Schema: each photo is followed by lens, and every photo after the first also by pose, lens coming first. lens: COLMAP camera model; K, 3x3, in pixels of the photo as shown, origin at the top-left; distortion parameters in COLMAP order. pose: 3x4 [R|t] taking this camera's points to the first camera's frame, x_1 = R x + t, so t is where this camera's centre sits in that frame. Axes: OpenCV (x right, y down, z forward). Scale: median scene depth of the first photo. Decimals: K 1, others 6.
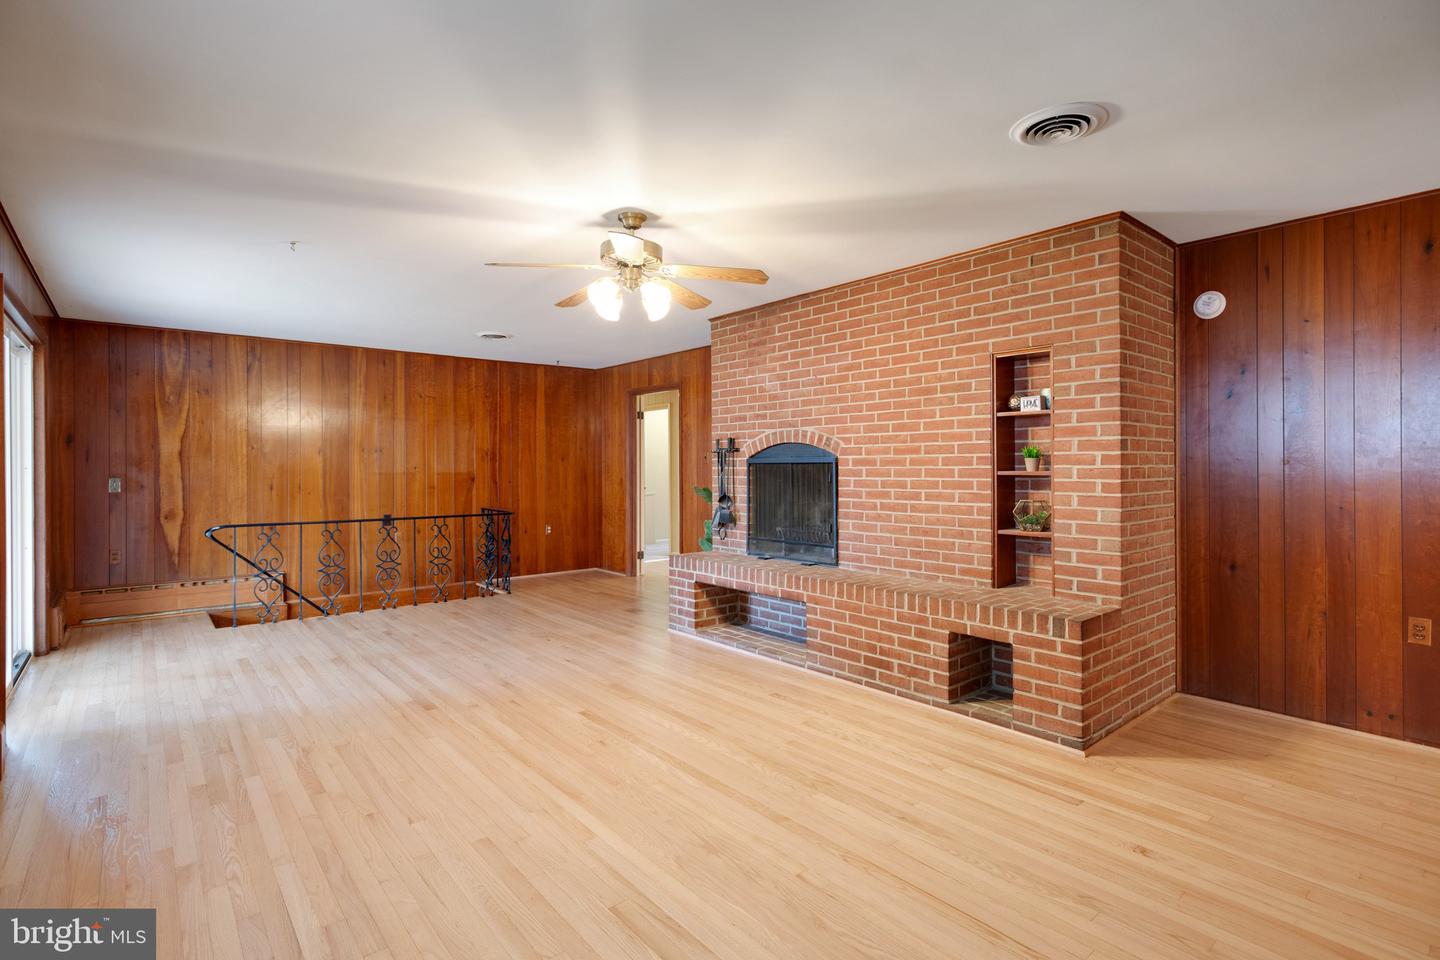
lens RADIAL K [[693.6, 0, 718.0], [0, 693.6, 463.6], [0, 0, 1]] dist [0.000882, 0.000389]
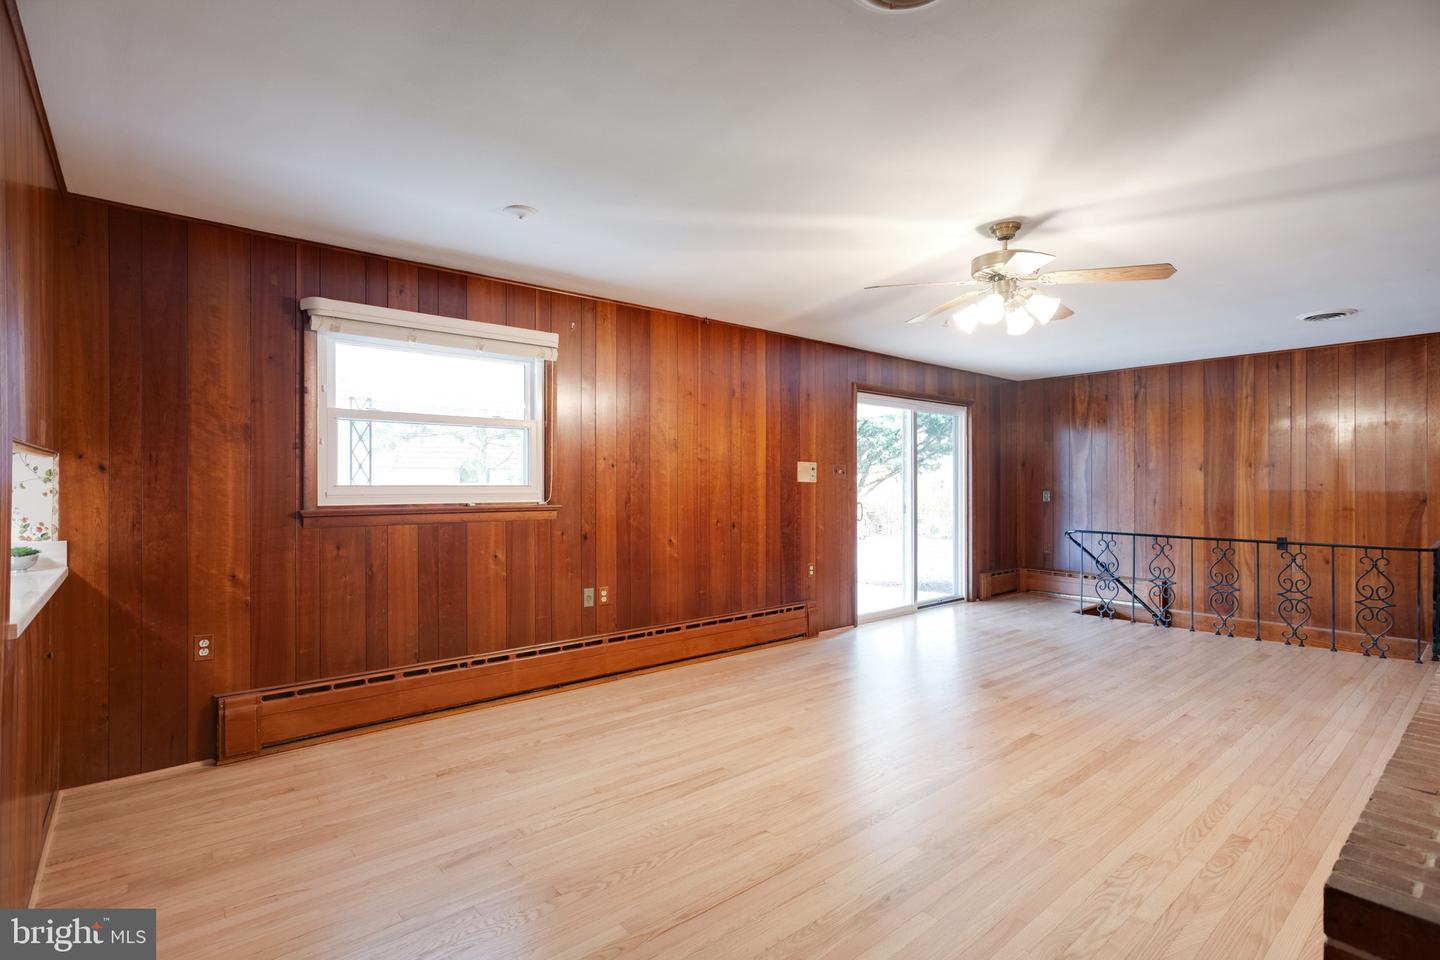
lens RADIAL K [[681.4, 0, 720.0], [0, 681.4, 480.0], [0, 0, 1]] dist [0.001346, 0.000335]
pose [[0.004987, -0.001326, -0.999987, 0.681132], [0.004467, 0.999989, -0.001304, -0.002662], [0.999978, -0.004460, 0.004993, 0.488854]]
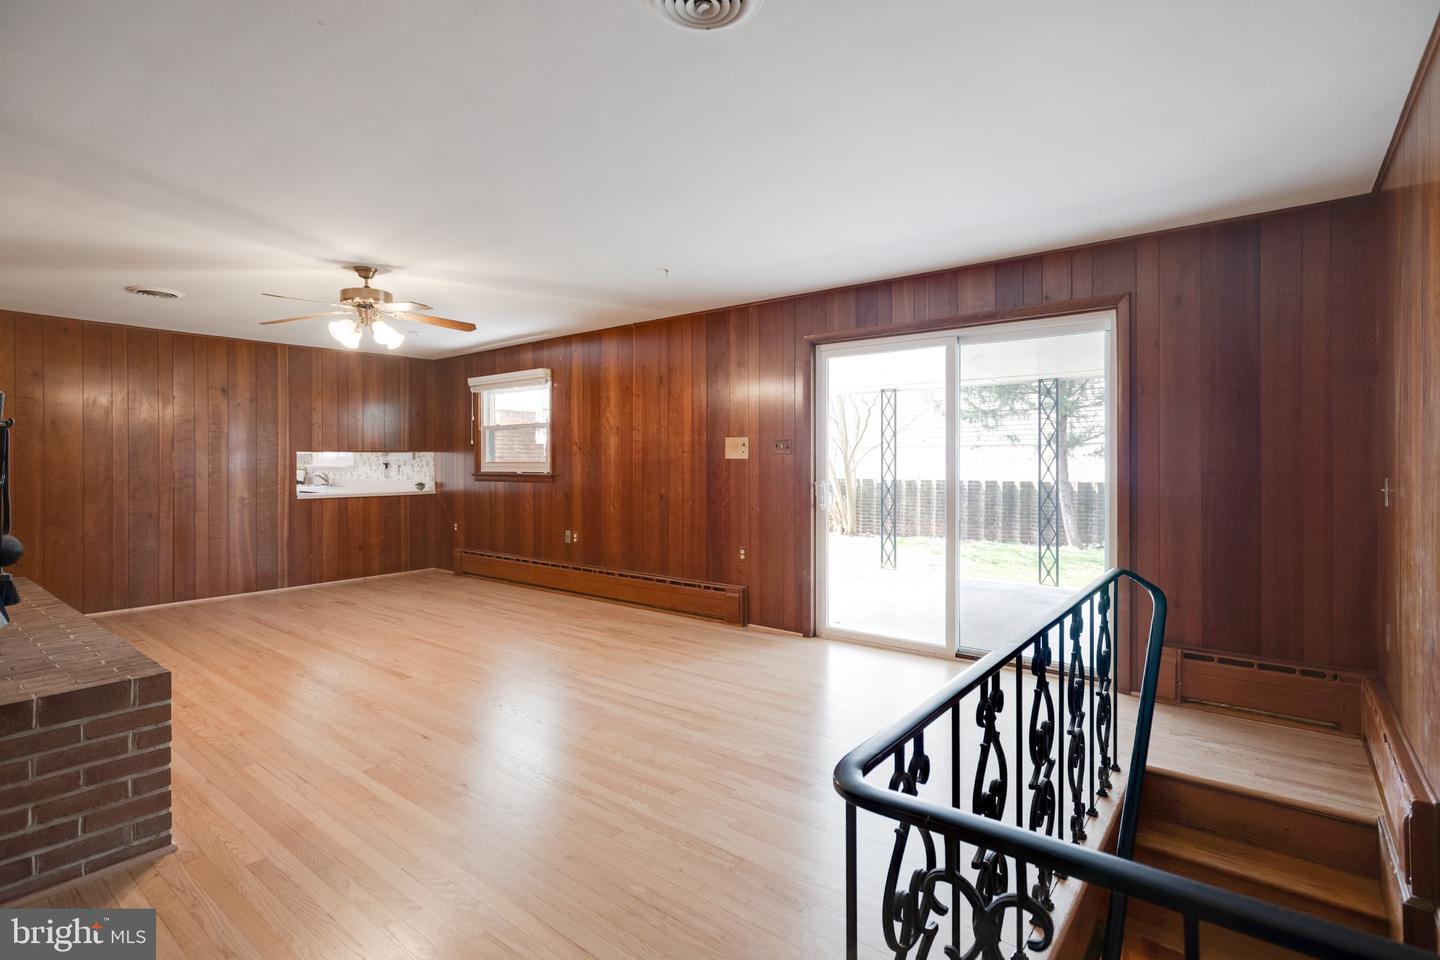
lens RADIAL K [[693.6, 0, 718.0], [0, 693.6, 463.6], [0, 0, 1]] dist [0.000882, 0.000389]
pose [[-0.980536, 0.007536, -0.196197, -0.418715], [0.007865, 0.999969, -0.000898, 0.010888], [0.196184, -0.002423, -0.980564, 1.966247]]
